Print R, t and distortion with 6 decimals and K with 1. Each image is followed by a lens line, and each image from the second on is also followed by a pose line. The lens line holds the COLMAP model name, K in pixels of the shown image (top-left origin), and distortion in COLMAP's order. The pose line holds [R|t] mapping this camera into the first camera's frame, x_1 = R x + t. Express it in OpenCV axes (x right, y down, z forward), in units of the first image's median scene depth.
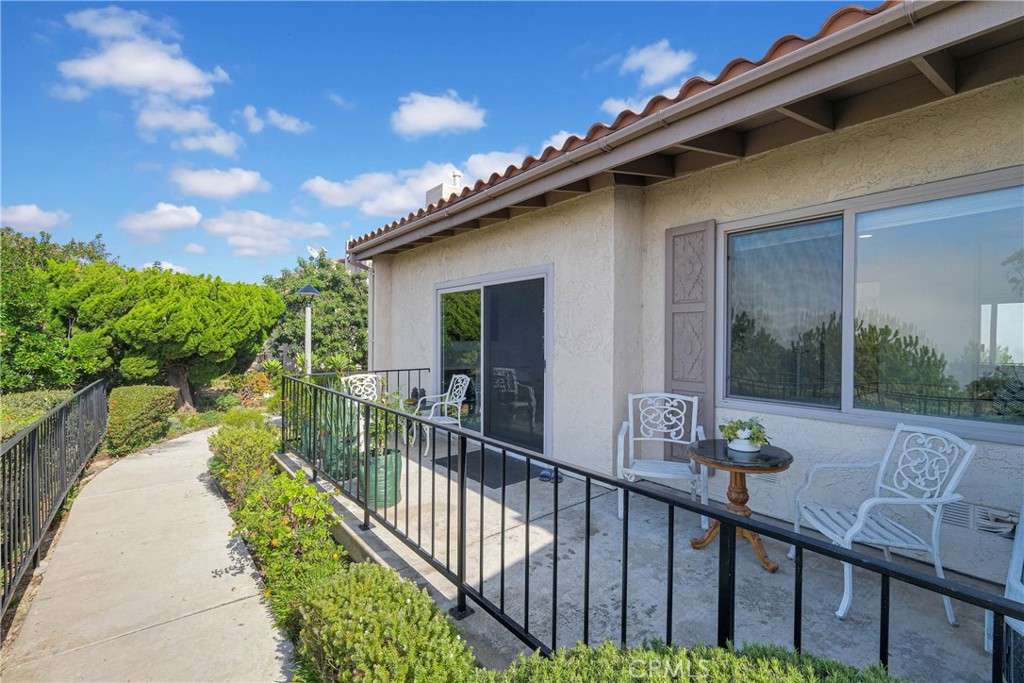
lens RADIAL K [[447.1, 0, 512.9], [0, 447.1, 339.1], [0, 0, 1]] dist [-0.001962, 0.000118]
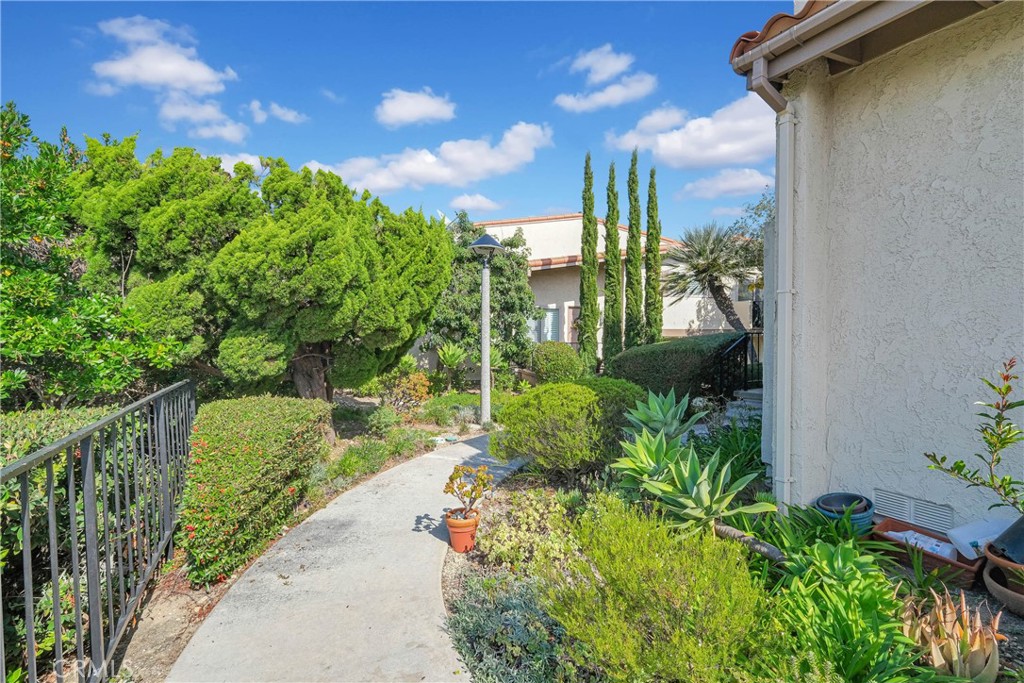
lens RADIAL K [[447.1, 0, 510.3], [0, 447.1, 338.6], [0, 0, 1]] dist [-0.001962, 0.000118]
pose [[0.988146, -0.001590, -0.153506, -0.502959], [0.000934, 0.999990, -0.004350, 0.046903], [0.153511, 0.004155, 0.988138, 0.582119]]
